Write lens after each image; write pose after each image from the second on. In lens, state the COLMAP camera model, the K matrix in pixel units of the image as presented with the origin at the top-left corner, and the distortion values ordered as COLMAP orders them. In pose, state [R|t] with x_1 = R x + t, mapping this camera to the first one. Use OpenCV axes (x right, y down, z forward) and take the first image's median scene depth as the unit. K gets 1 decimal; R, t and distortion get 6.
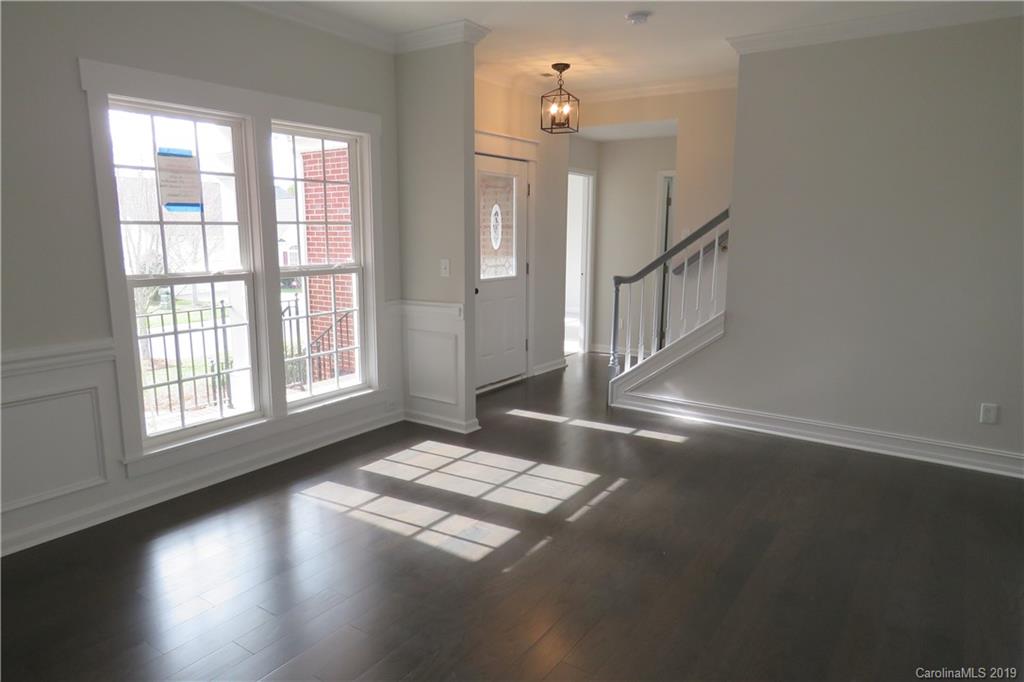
lens RADIAL K [[652.9, 0, 511.0], [0, 652.9, 346.5], [0, 0, 1]] dist [-0.012416, 0.000443]
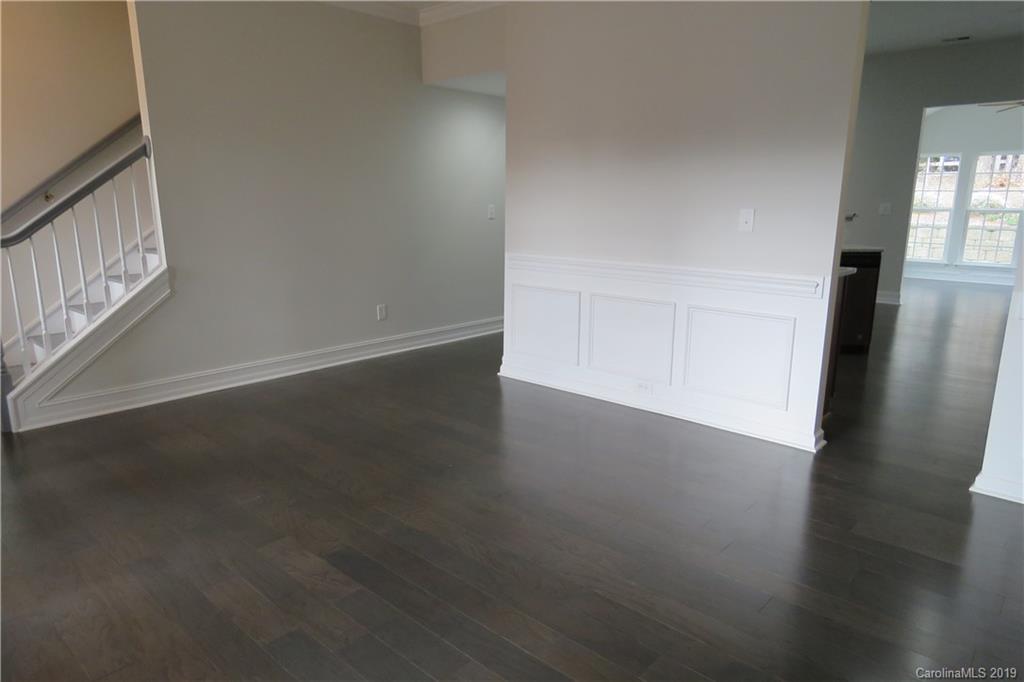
lens RADIAL K [[652.9, 0, 511.0], [0, 652.9, 346.5], [0, 0, 1]] dist [-0.012416, 0.000443]
pose [[0.130665, -0.232416, 0.963799, -0.279111], [0.170623, 0.962901, 0.209067, -0.032972], [-0.976634, 0.137129, 0.165474, 0.260632]]
